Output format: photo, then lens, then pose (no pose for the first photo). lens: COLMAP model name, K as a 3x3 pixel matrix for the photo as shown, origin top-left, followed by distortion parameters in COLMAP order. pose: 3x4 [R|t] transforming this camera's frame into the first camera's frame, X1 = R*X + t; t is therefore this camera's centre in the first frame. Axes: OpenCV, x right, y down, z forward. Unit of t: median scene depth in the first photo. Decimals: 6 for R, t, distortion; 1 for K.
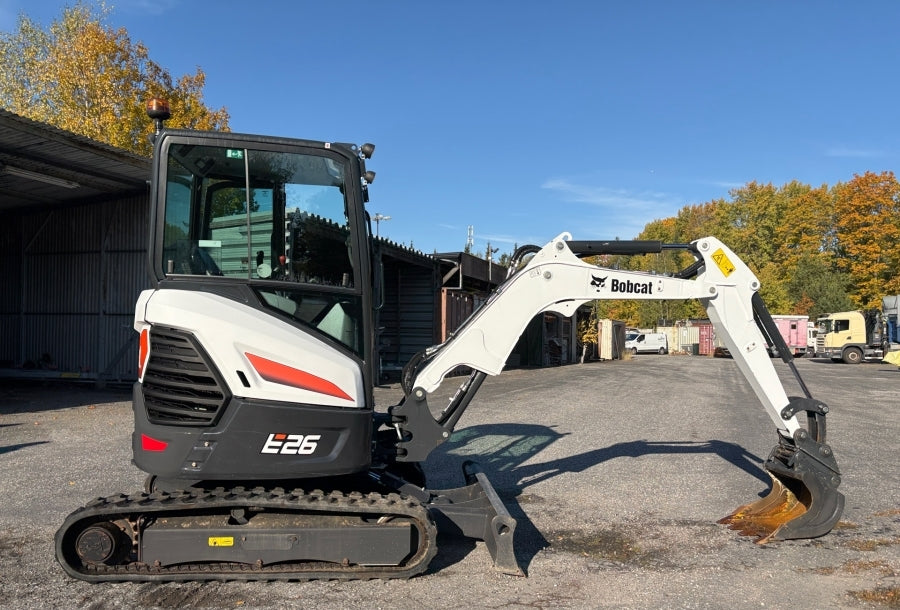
lens RADIAL K [[660.7, 0, 449.1], [0, 660.7, 311.8], [0, 0, 1]] dist [0.031749, -0.014897]
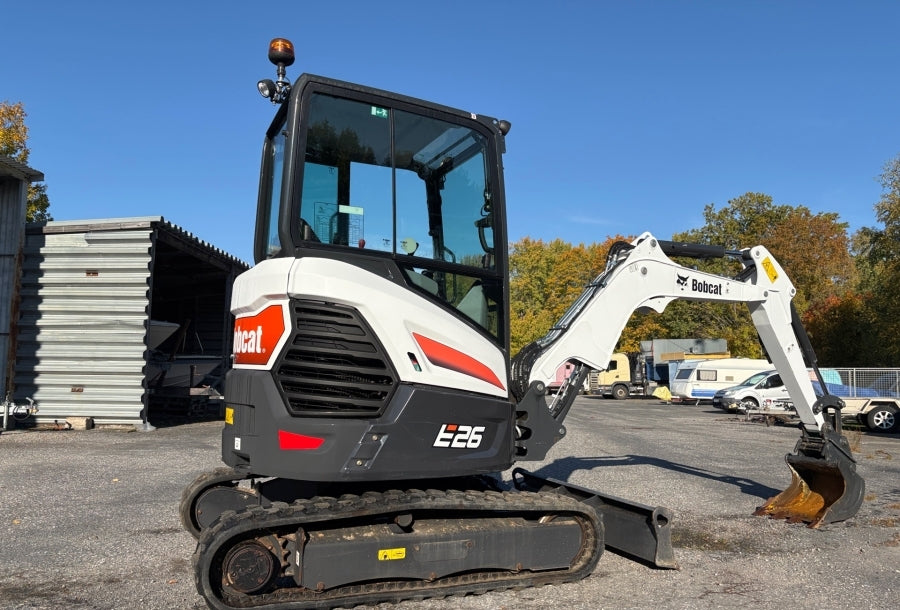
lens RADIAL K [[660.7, 0, 448.5], [0, 660.7, 302.8], [0, 0, 1]] dist [0.031749, -0.014897]
pose [[0.951504, 0.037234, 0.305374, -0.496563], [-0.014507, 0.996975, -0.076361, 0.083634], [-0.307293, 0.068228, 0.949166, 0.144677]]
